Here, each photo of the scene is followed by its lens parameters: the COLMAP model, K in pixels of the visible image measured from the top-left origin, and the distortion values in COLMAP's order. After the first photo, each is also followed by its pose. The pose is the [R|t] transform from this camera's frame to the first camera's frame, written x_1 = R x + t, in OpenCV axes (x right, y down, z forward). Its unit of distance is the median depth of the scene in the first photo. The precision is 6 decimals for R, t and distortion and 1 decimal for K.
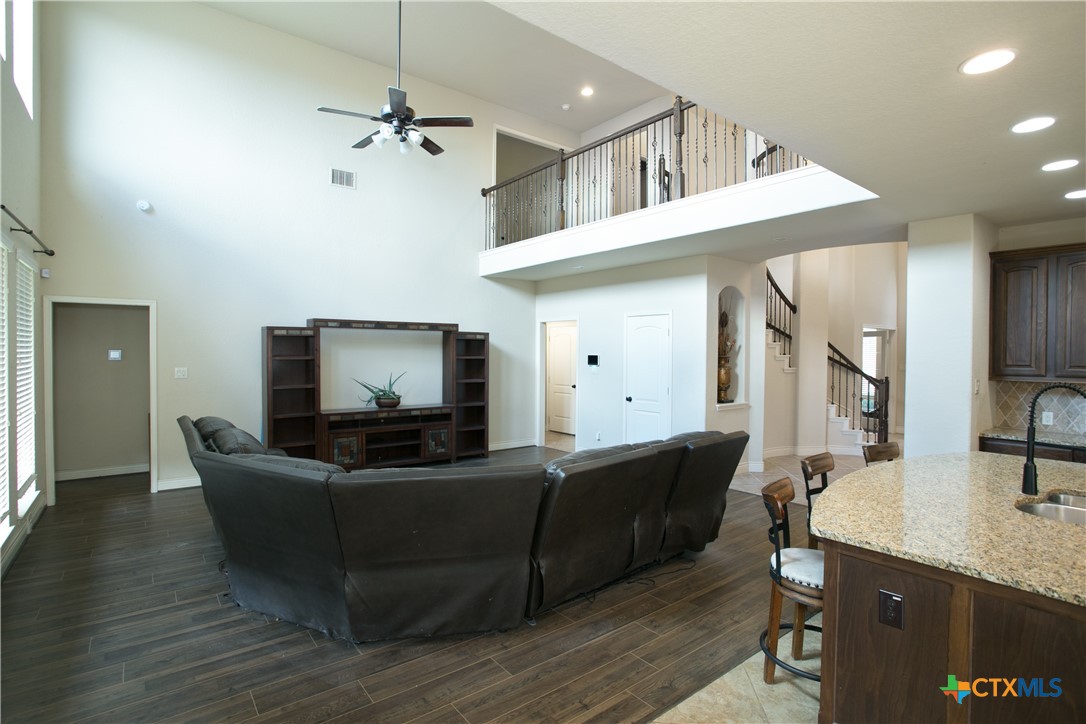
lens RADIAL K [[533.5, 0, 543.0], [0, 533.5, 362.0], [0, 0, 1]] dist [-0.051940, 0.027295]
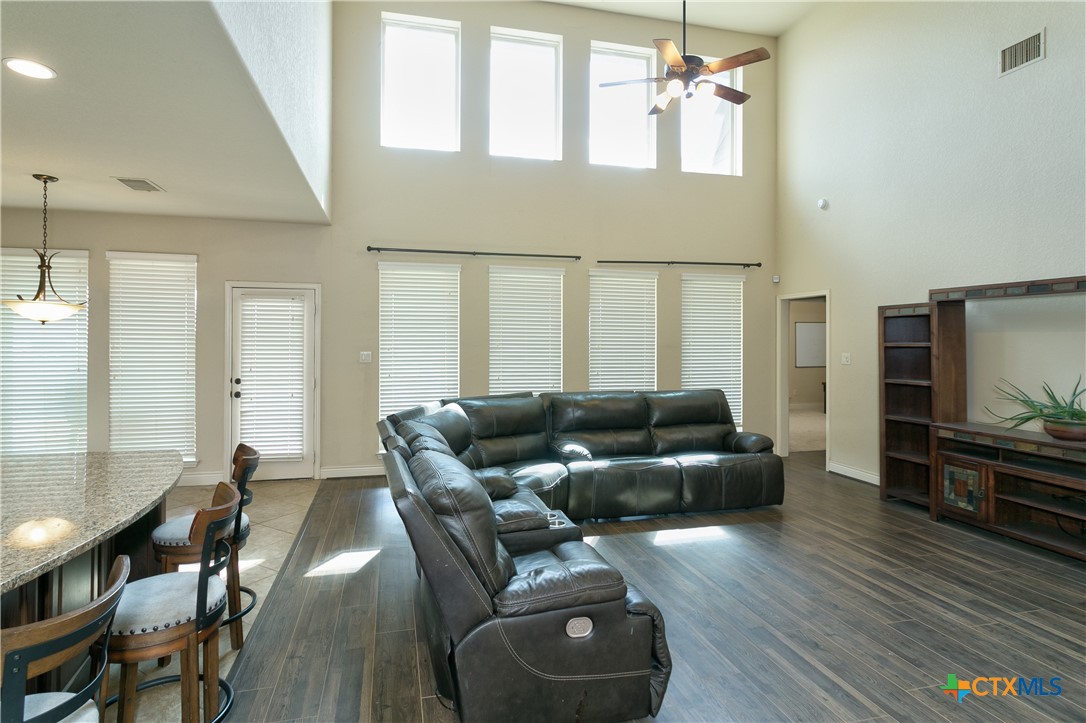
lens RADIAL K [[568.4, 0, 525.1], [0, 568.4, 336.5], [0, 0, 1]] dist [-0.014118, 0.000432]
pose [[-0.422100, -0.013155, -0.906454, 0.504204], [-0.024685, 0.999691, -0.003013, -0.003187], [0.906213, 0.021104, -0.422294, 0.838006]]
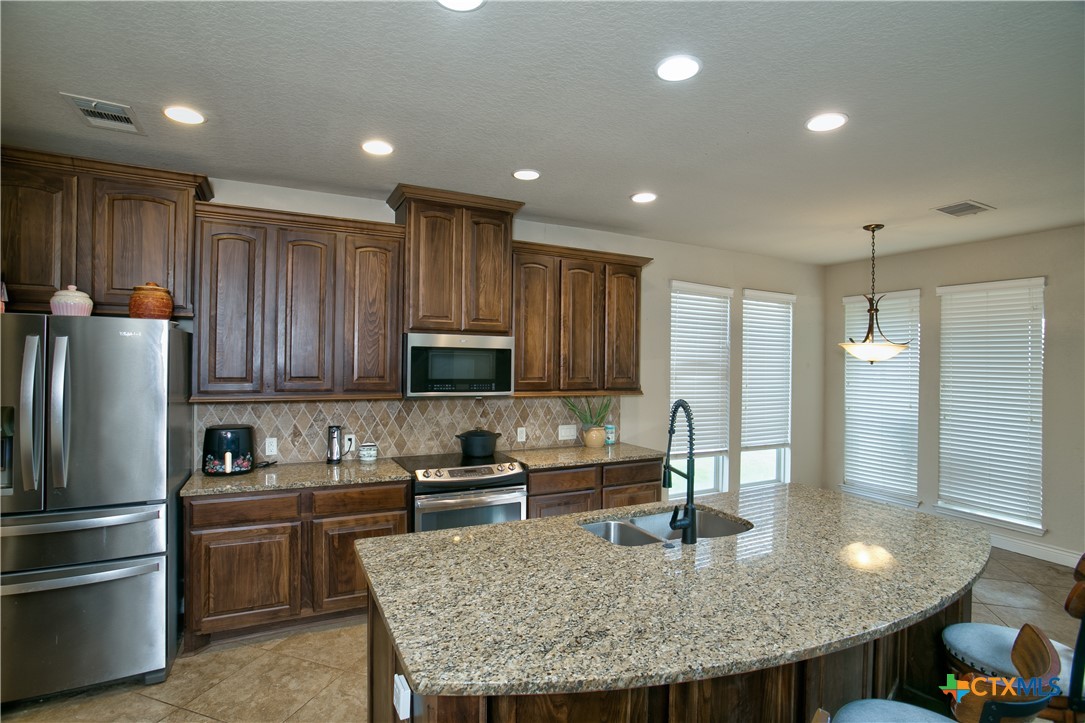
lens RADIAL K [[533.0, 0, 542.5], [0, 533.0, 361.5], [0, 0, 1]] dist [-0.051940, 0.027295]
pose [[-0.983502, -0.018641, 0.179935, 0.418548], [-0.016056, 0.999746, 0.015808, -0.013883], [-0.180184, 0.012658, -0.983551, 0.755689]]
